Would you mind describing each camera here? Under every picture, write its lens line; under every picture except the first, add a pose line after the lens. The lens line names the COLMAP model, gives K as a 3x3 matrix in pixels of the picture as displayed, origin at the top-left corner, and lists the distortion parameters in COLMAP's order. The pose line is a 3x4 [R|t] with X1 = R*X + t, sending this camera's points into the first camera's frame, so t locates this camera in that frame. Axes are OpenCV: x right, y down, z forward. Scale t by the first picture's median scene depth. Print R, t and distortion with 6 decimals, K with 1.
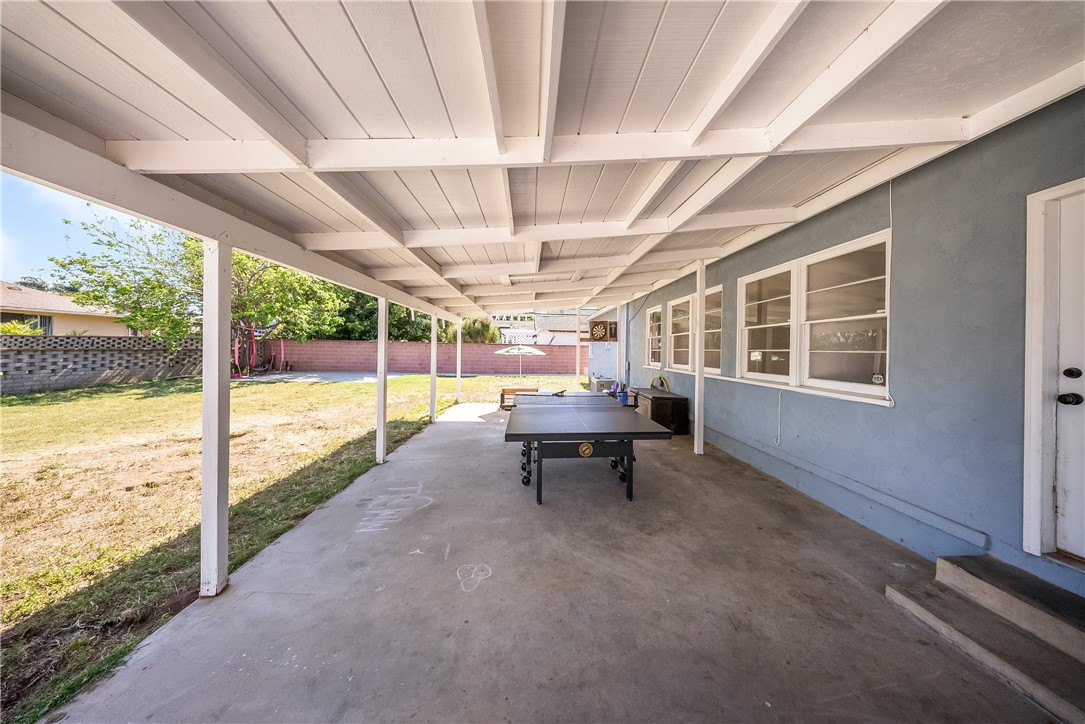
lens RADIAL K [[331.8, 0, 555.0], [0, 331.8, 349.6], [0, 0, 1]] dist [-0.010795, -0.000109]
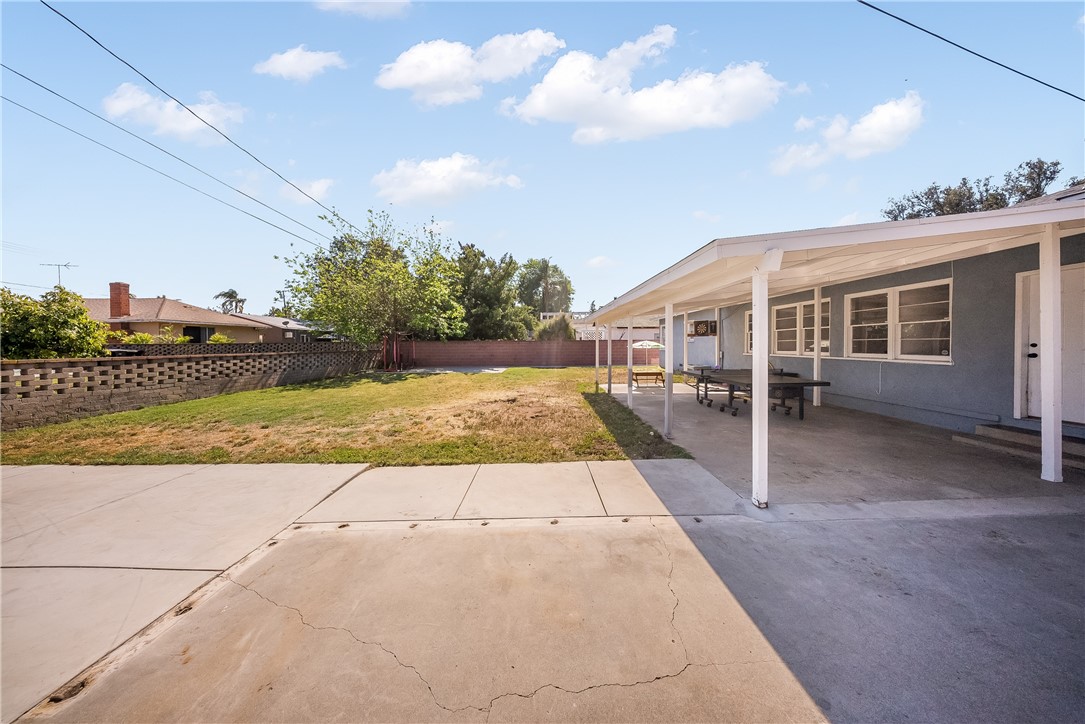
lens RADIAL K [[331.8, 0, 538.5], [0, 331.8, 352.6], [0, 0, 1]] dist [-0.010795, -0.000109]
pose [[0.995591, -0.023012, -0.090930, -0.975277], [0.025007, 0.999469, 0.020867, -0.009497], [0.090402, -0.023049, 0.995639, -0.900613]]
